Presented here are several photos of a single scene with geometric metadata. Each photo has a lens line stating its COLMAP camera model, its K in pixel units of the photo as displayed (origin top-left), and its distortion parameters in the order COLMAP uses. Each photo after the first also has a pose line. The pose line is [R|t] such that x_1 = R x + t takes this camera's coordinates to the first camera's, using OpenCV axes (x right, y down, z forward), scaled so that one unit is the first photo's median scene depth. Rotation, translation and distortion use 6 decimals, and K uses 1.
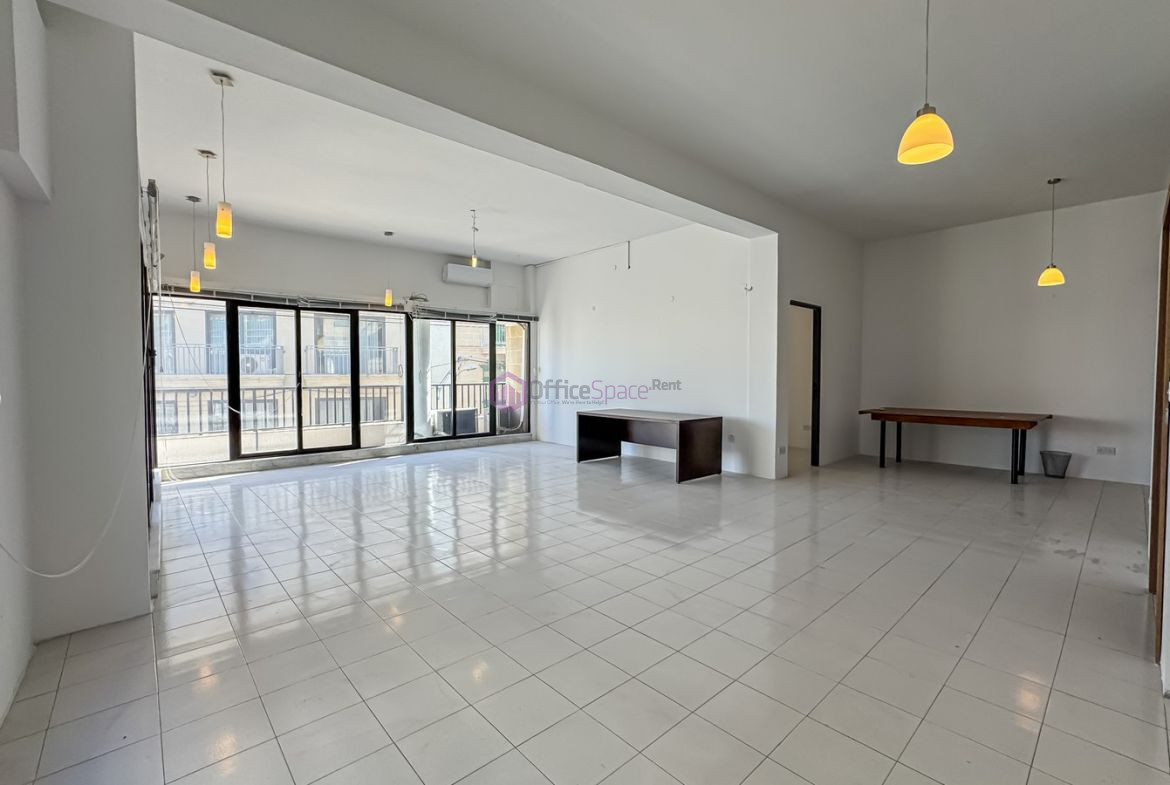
lens RADIAL K [[520.7, 0, 582.4], [0, 520.7, 392.2], [0, 0, 1]] dist [-0.032372, 0.021828]
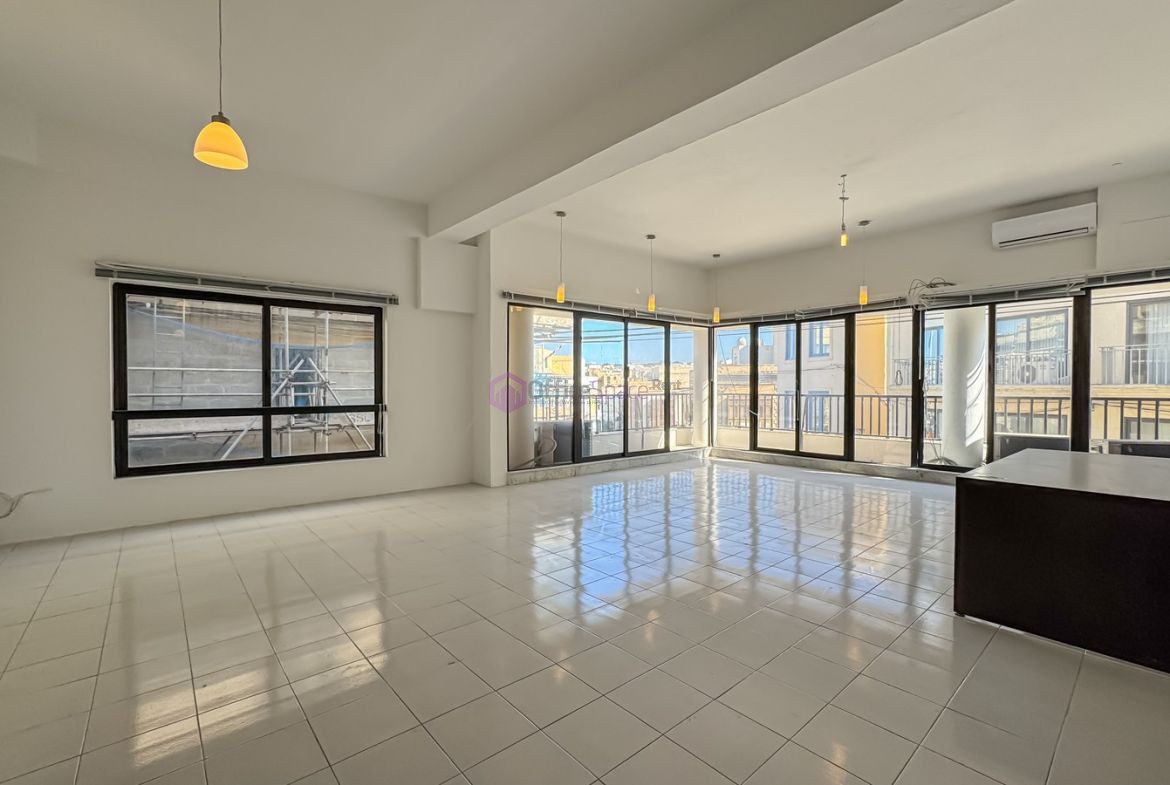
lens RADIAL K [[520.7, 0, 582.4], [0, 520.7, 392.2], [0, 0, 1]] dist [-0.032372, 0.021828]
pose [[-0.020497, 0.012468, -0.999712, 0.495134], [-0.037399, 0.999213, 0.013228, -0.009489], [0.999090, 0.037659, -0.020014, 0.515627]]
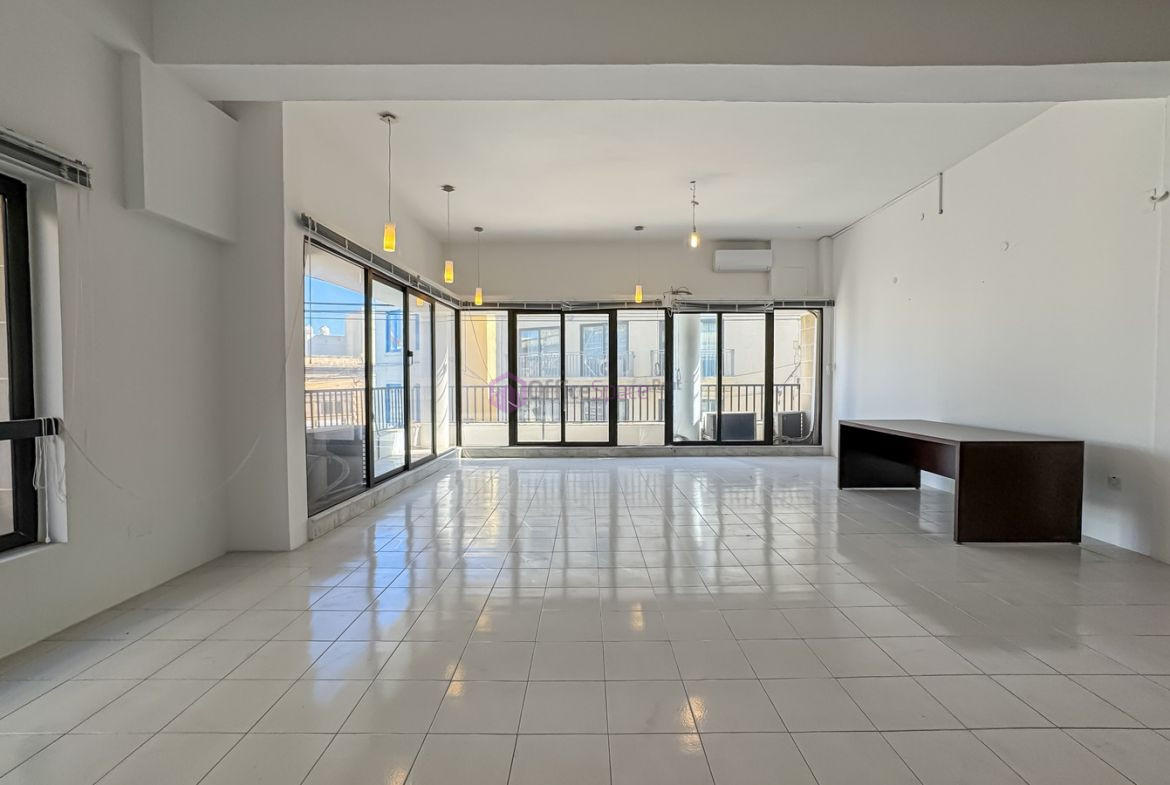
lens RADIAL K [[520.7, 0, 582.4], [0, 520.7, 392.2], [0, 0, 1]] dist [-0.032372, 0.021828]
pose [[0.744357, 0.015506, -0.667602, 0.193472], [-0.021956, 0.999758, -0.001260, 0.006008], [0.667421, 0.015596, 0.744517, 0.192083]]
